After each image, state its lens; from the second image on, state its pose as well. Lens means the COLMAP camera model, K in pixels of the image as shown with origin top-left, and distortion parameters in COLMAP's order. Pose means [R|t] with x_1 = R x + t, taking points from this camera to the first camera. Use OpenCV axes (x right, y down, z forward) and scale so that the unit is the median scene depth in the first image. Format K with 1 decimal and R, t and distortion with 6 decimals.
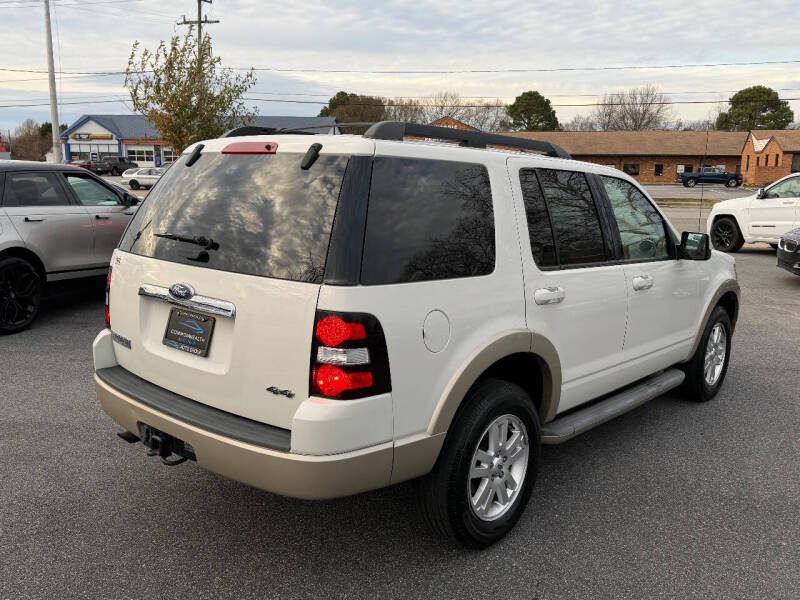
lens RADIAL K [[714.5, 0, 402.6], [0, 714.5, 295.5], [0, 0, 1]] dist [0.152767, -0.310346]
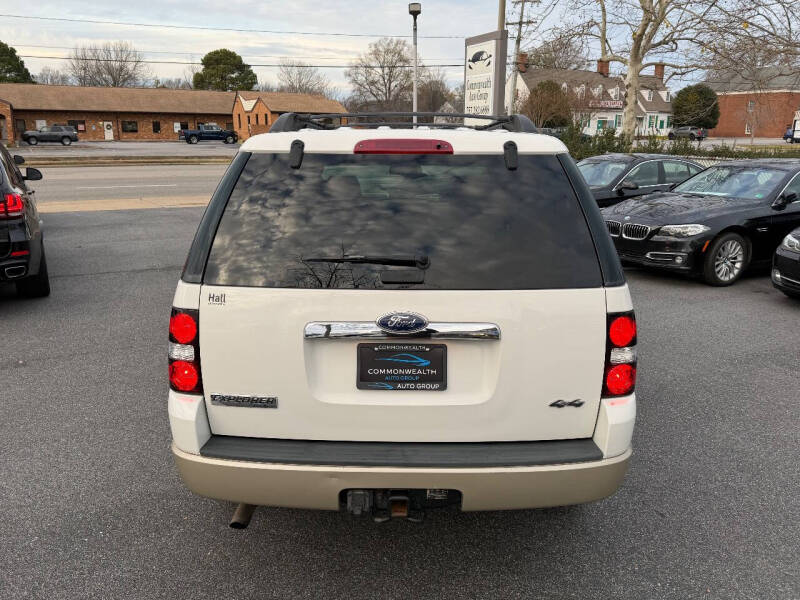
lens RADIAL K [[669.9, 0, 400.0], [0, 669.9, 300.0], [0, 0, 1]] dist [0.119289, -0.146701]
pose [[0.756277, -0.171845, 0.631280, -0.709146], [0.120768, 0.984975, 0.123447, -0.114161], [-0.643009, -0.017122, 0.765667, 0.356009]]
